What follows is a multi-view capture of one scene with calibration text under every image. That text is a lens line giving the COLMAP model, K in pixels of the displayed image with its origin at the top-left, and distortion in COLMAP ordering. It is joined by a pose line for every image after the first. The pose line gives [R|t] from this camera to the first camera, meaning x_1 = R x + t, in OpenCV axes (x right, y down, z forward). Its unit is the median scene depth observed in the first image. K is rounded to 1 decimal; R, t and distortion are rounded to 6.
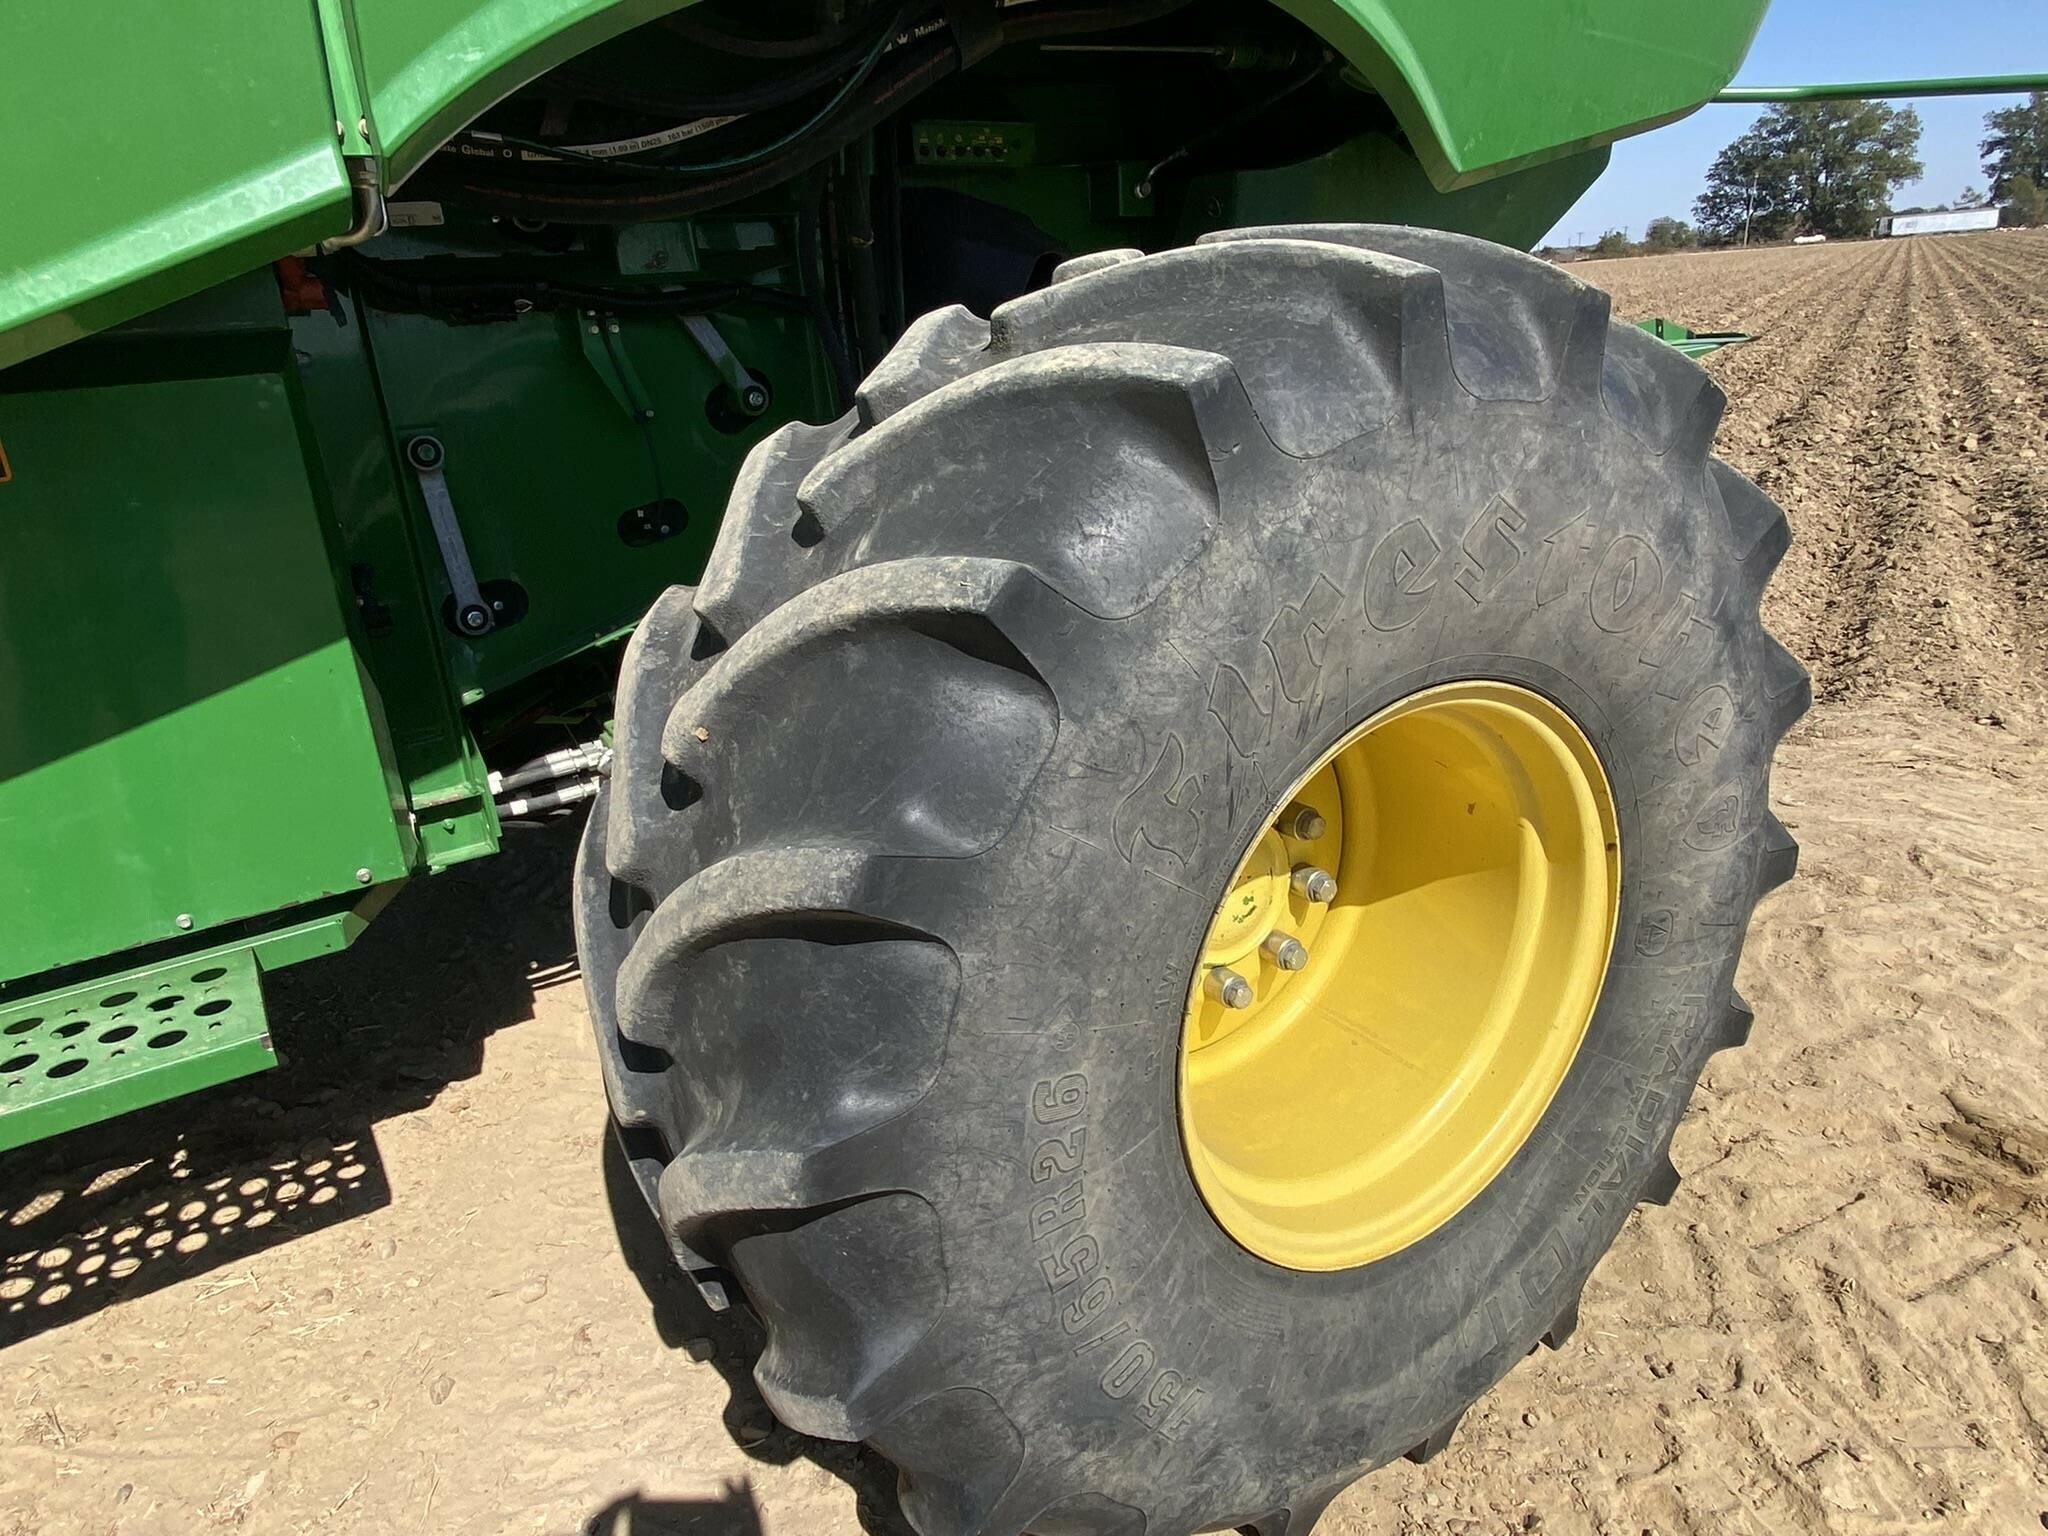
lens RADIAL K [[1272.0, 0, 1021.9], [0, 1272.0, 766.2], [0, 0, 1]] dist [0.026981, -0.028598]
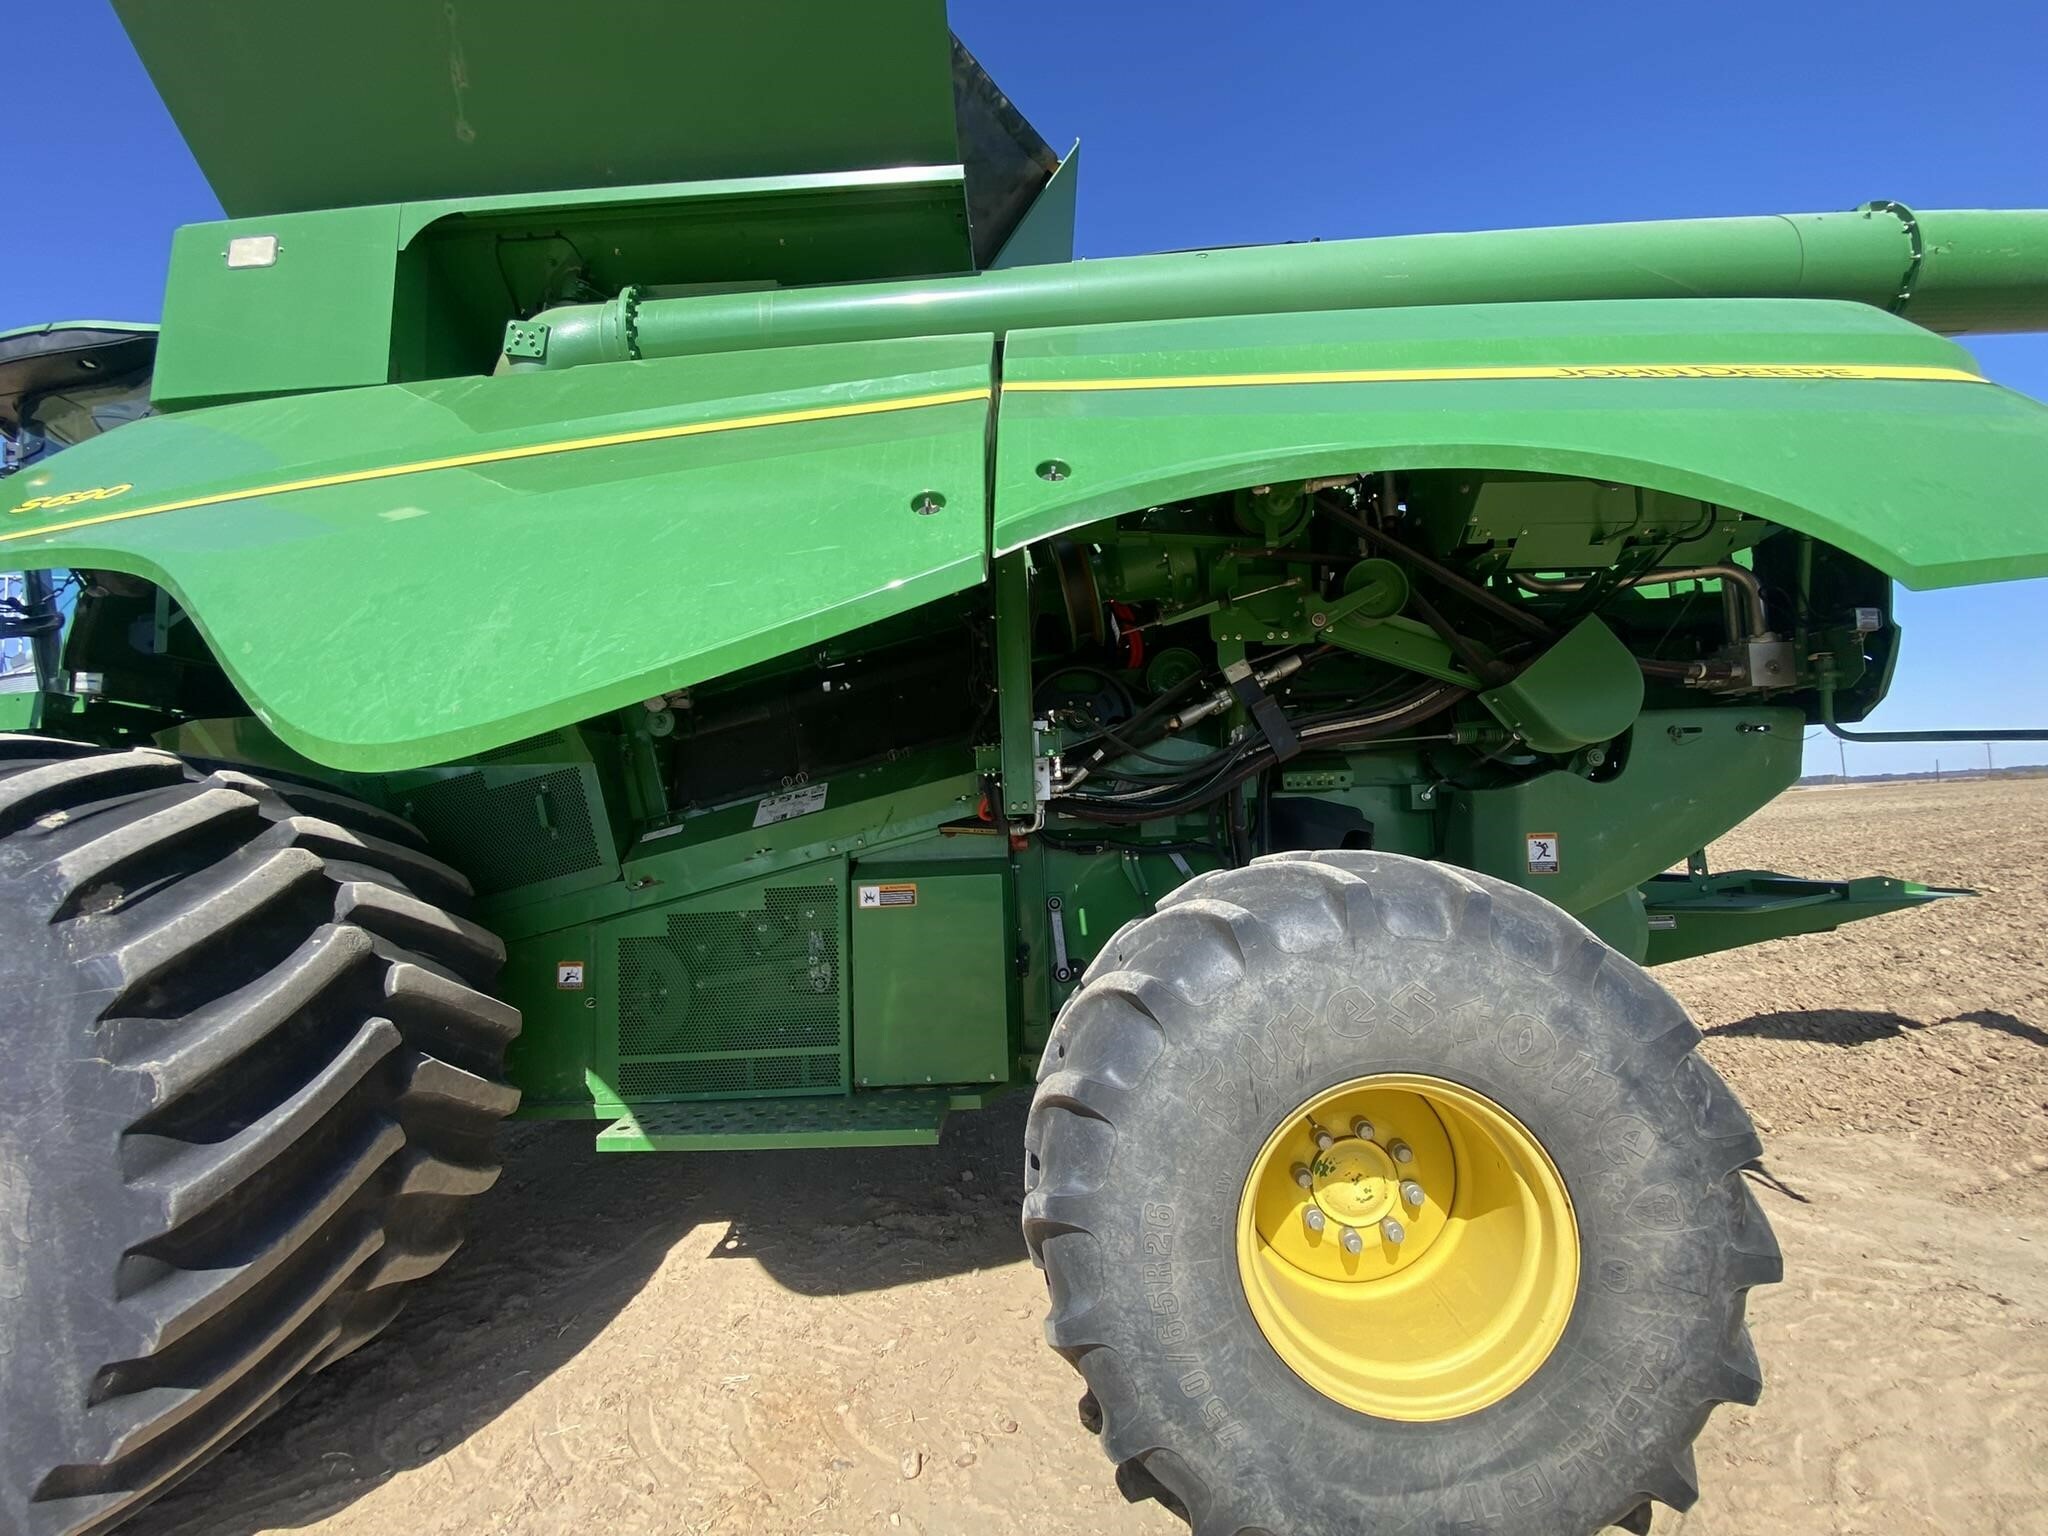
lens RADIAL K [[828.8, 0, 1018.7], [0, 828.8, 766.4], [0, 0, 1]] dist [0.012613, -0.016327]
pose [[0.815106, -0.005134, -0.579290, 0.543011], [-0.210250, 0.929159, -0.304071, 0.011103], [0.539813, 0.369646, 0.756283, -0.457803]]
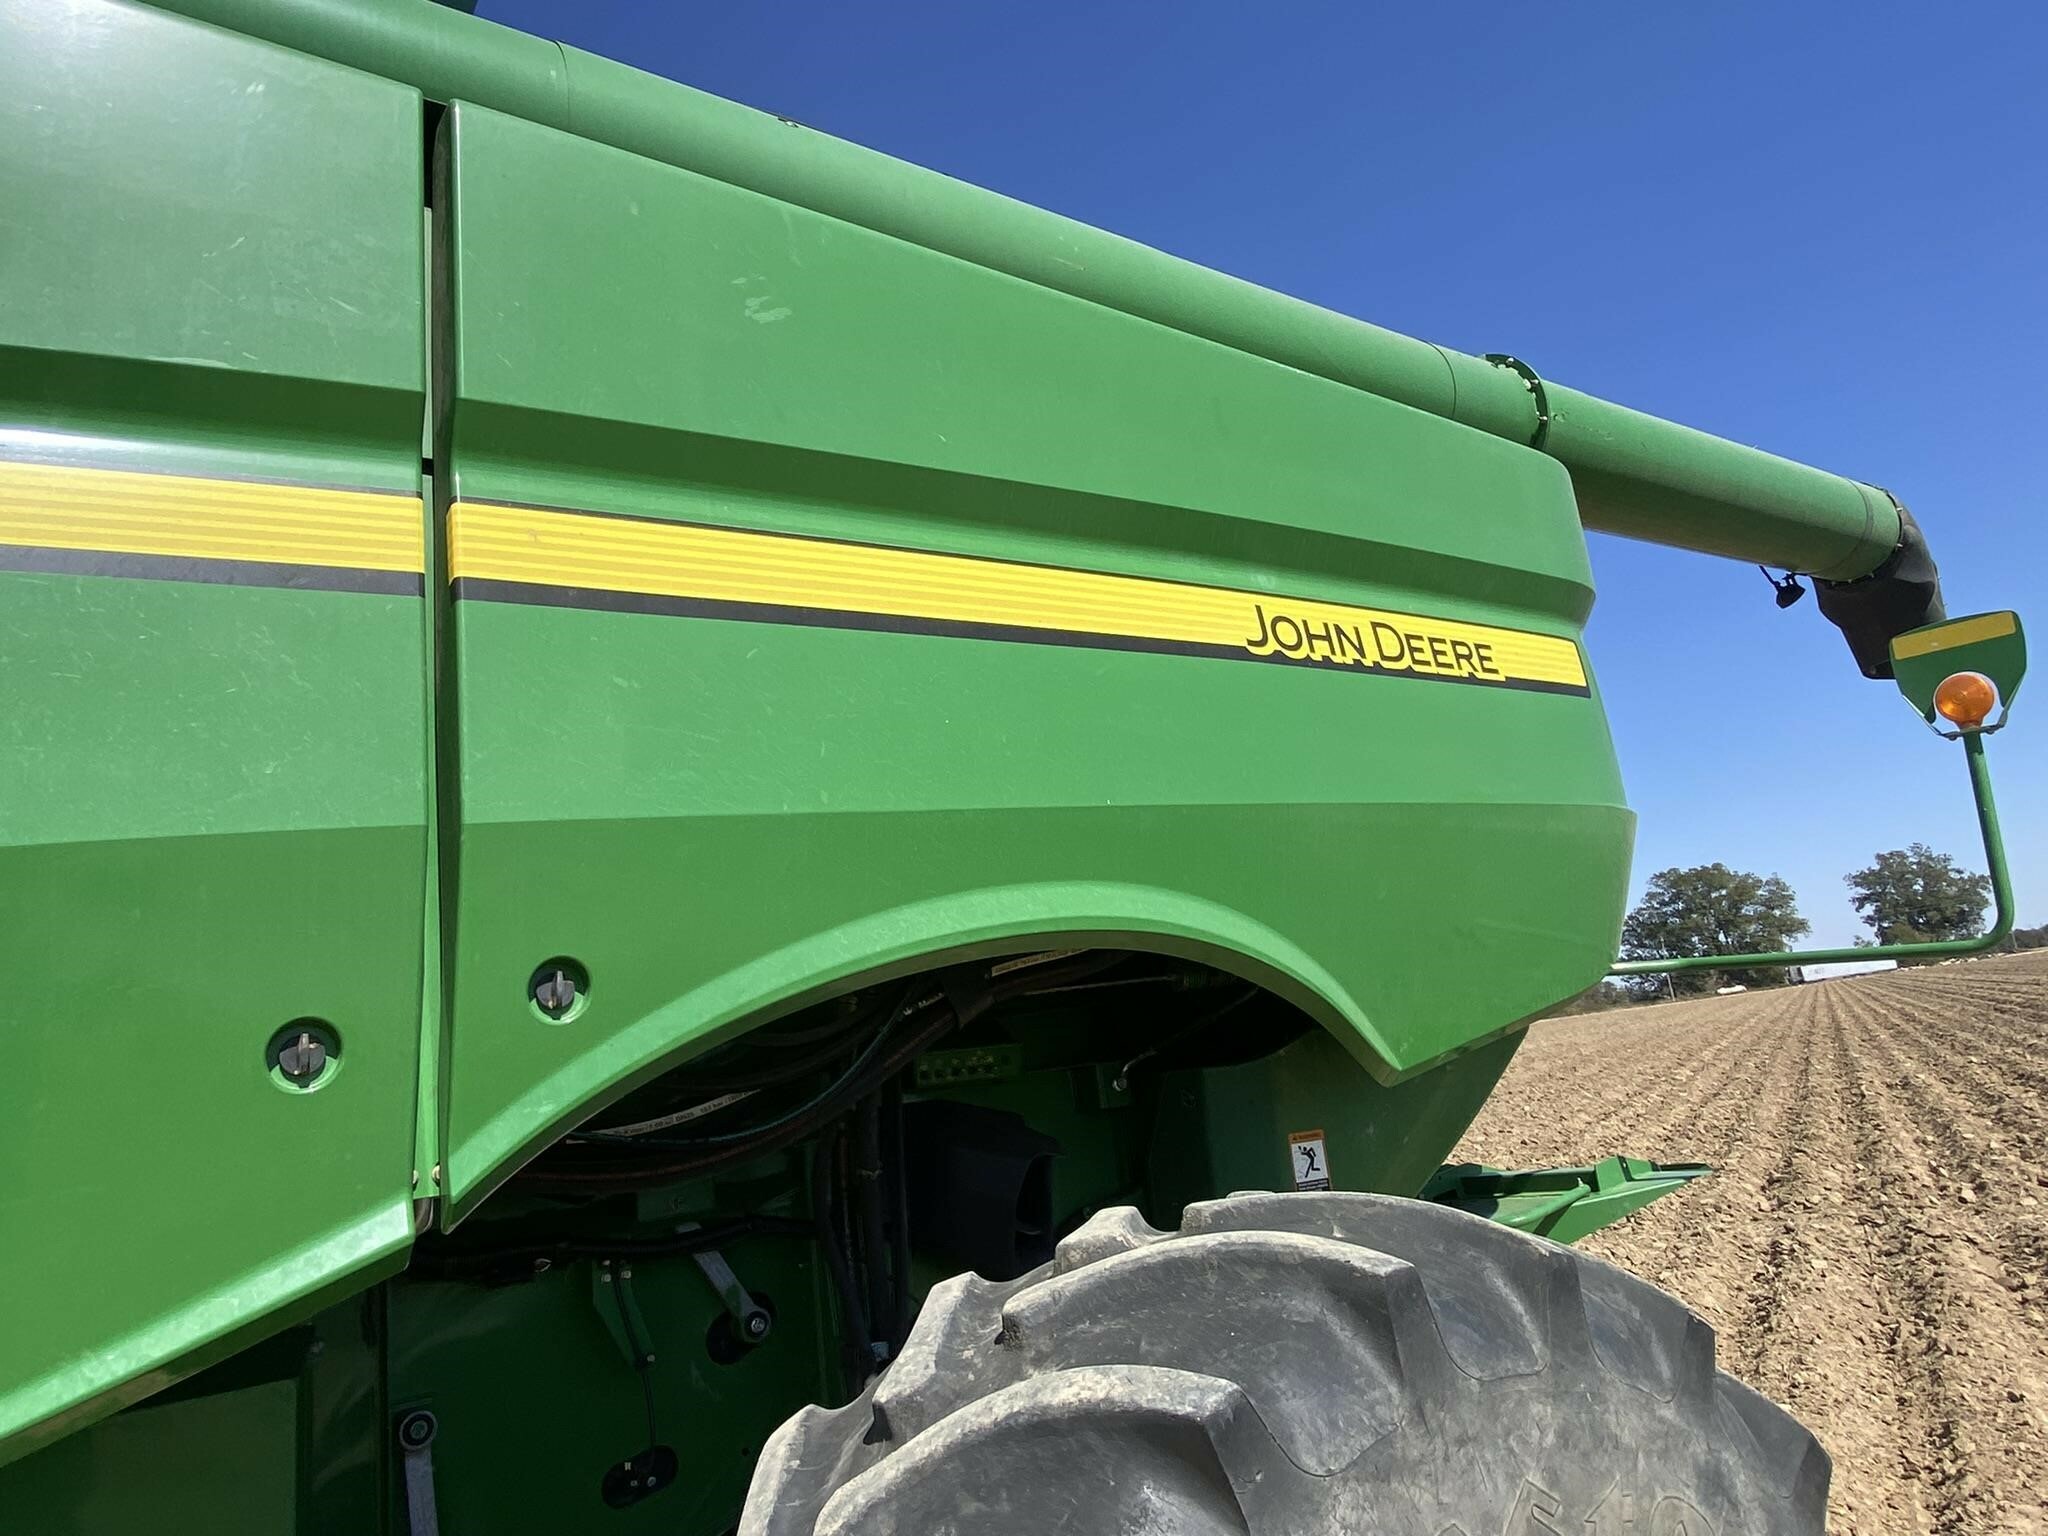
lens RADIAL K [[1272.0, 0, 1024.8], [0, 1272.0, 750.9], [0, 0, 1]] dist [0.026981, -0.028598]
pose [[0.998048, -0.053916, 0.031514, -0.012235], [0.062260, 0.819569, -0.569587, -0.114001], [0.004882, 0.570438, 0.821326, -0.116447]]
